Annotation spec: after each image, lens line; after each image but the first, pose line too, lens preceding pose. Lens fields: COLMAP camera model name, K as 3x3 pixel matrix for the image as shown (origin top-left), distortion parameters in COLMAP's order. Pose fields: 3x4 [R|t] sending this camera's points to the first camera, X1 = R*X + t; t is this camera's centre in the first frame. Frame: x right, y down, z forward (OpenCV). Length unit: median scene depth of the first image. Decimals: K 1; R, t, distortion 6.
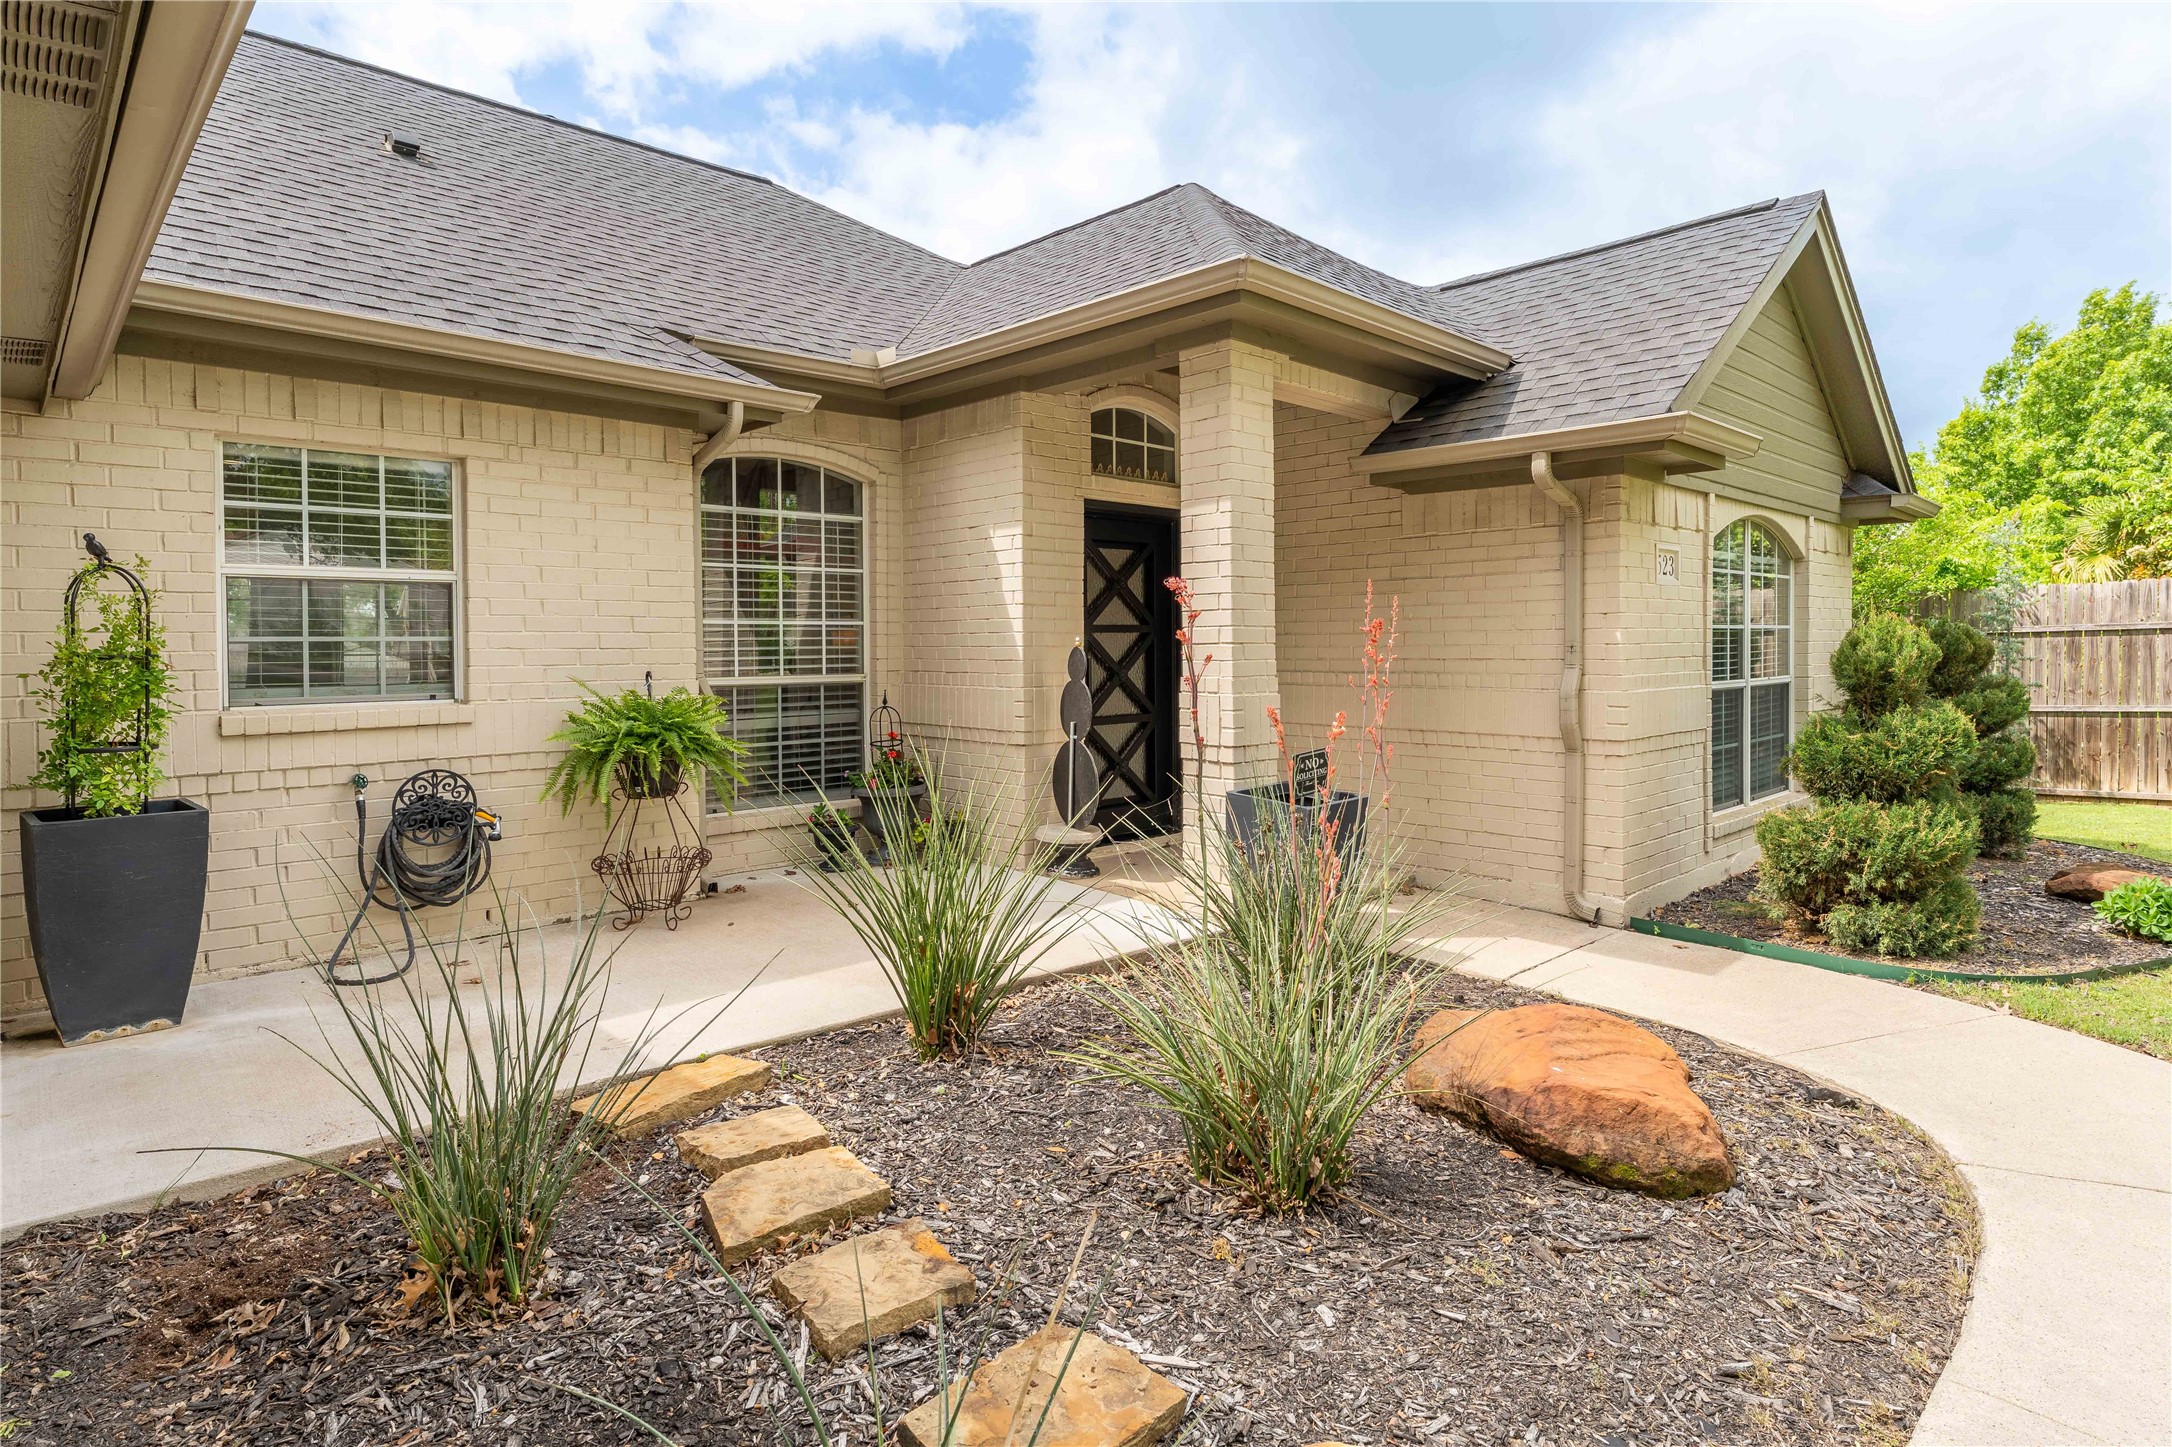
lens RADIAL K [[1140.0, 0, 1087.0], [0, 1140.0, 647.4], [0, 0, 1]] dist [0.003818, 0.000084]
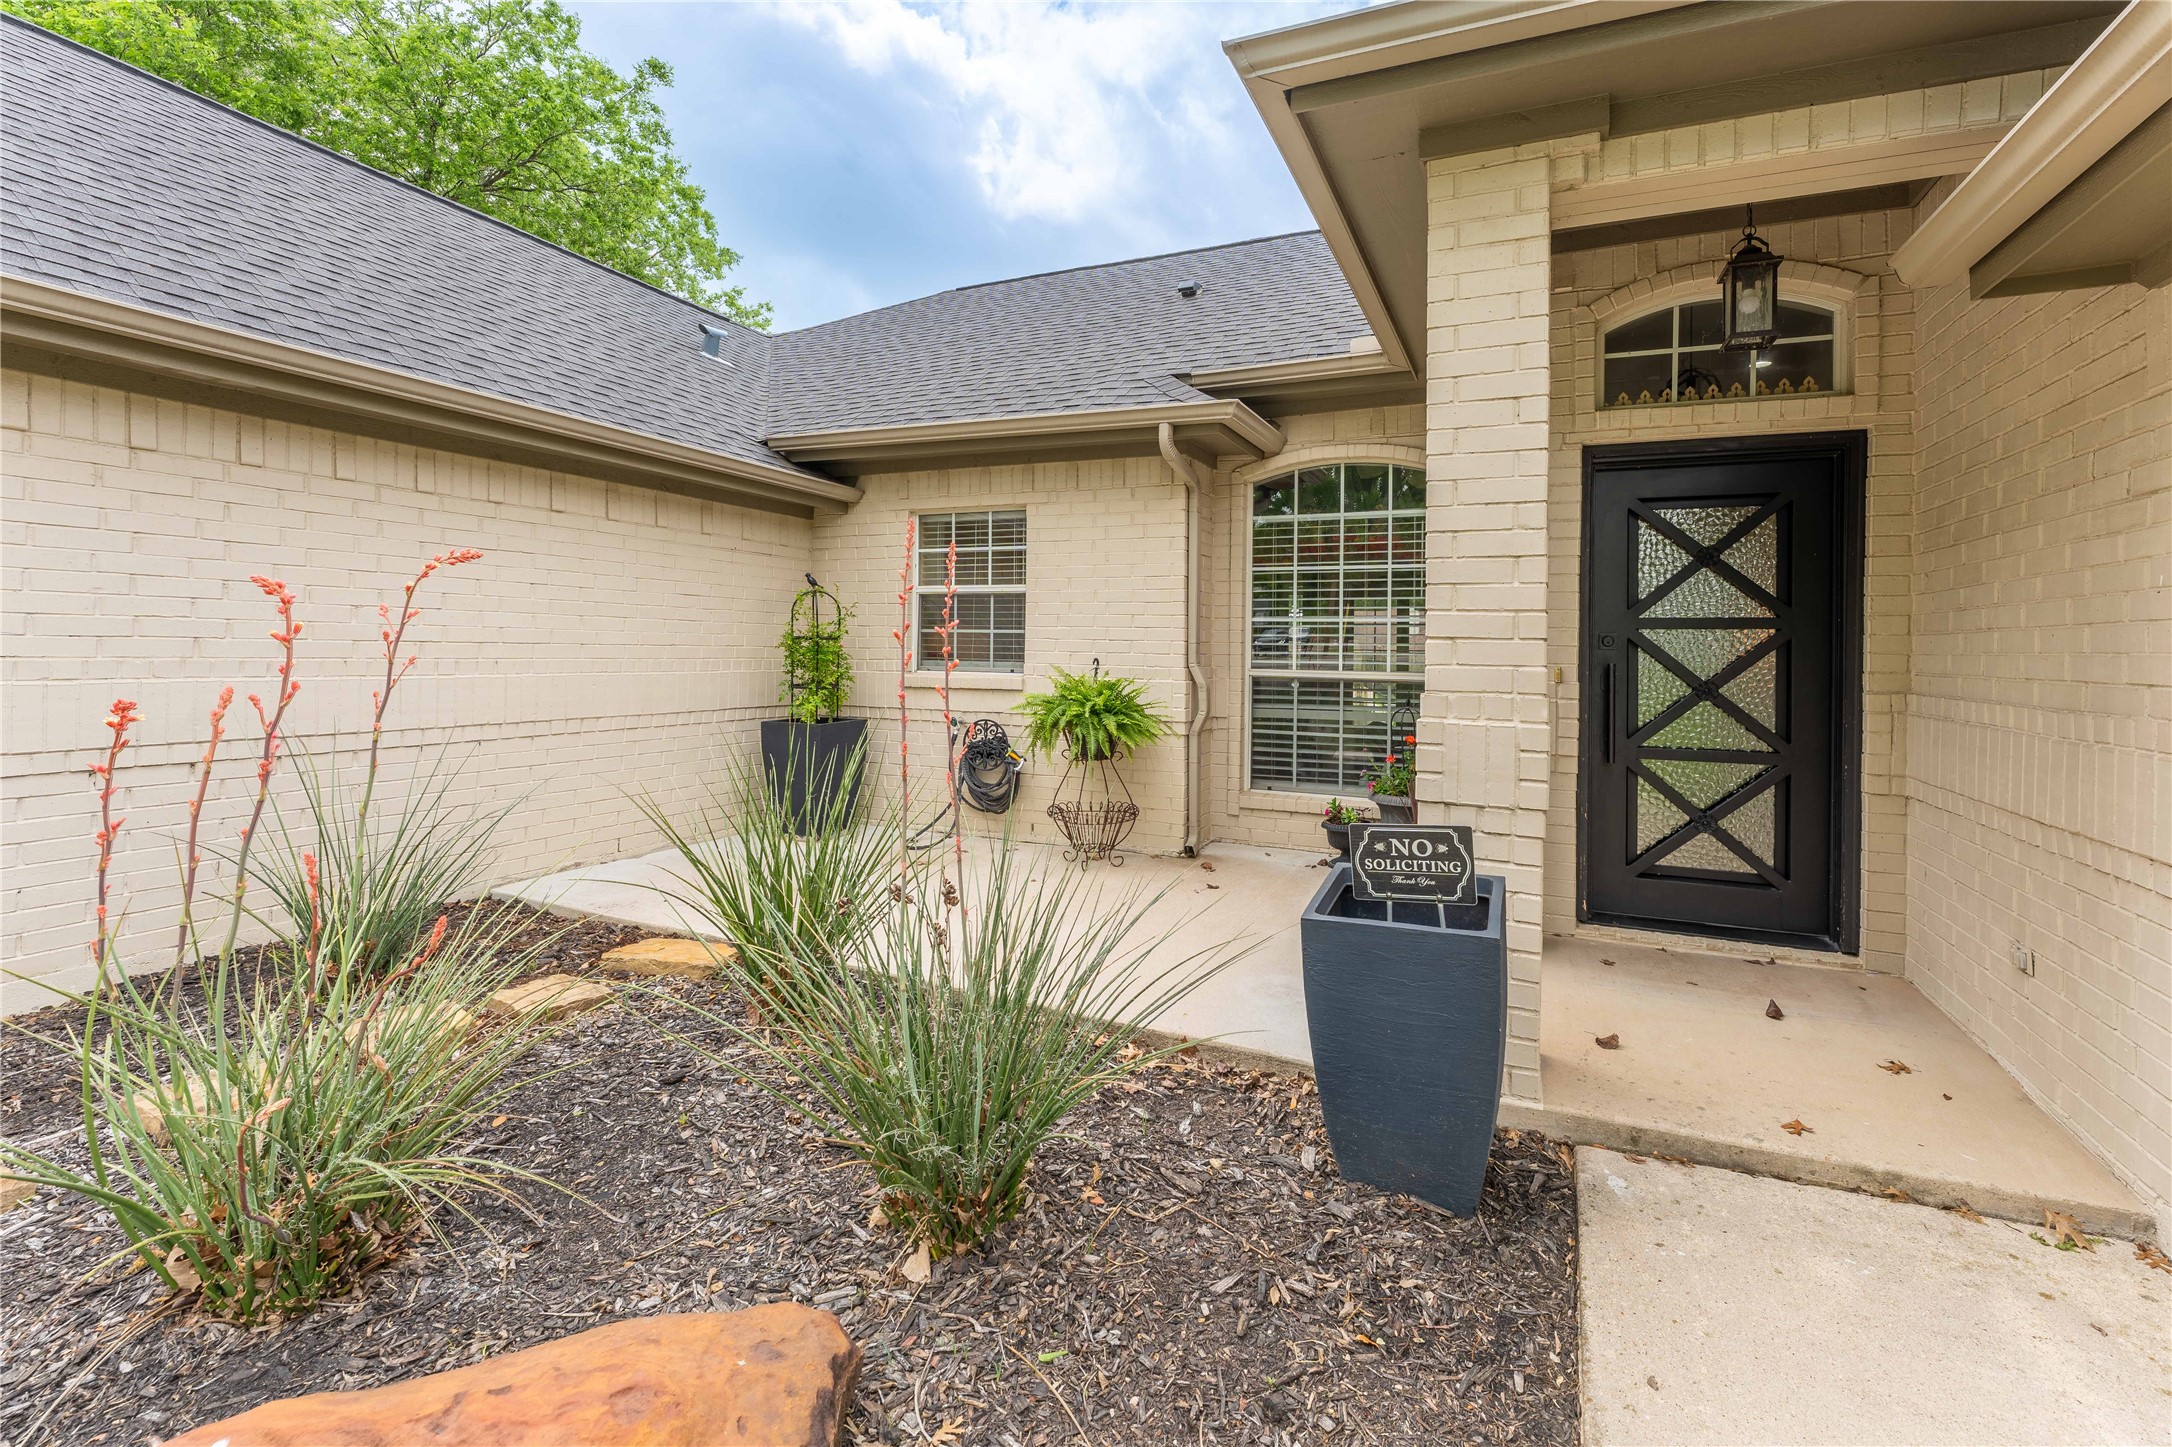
lens RADIAL K [[878.0, 0, 1099.7], [0, 878.0, 657.1], [0, 0, 1]] dist [-0.000939, -0.000038]
pose [[0.416010, 0.026944, -0.908961, 0.477492], [-0.021253, 0.999576, 0.019903, 0.001034], [0.909112, 0.011039, 0.416406, 0.596653]]
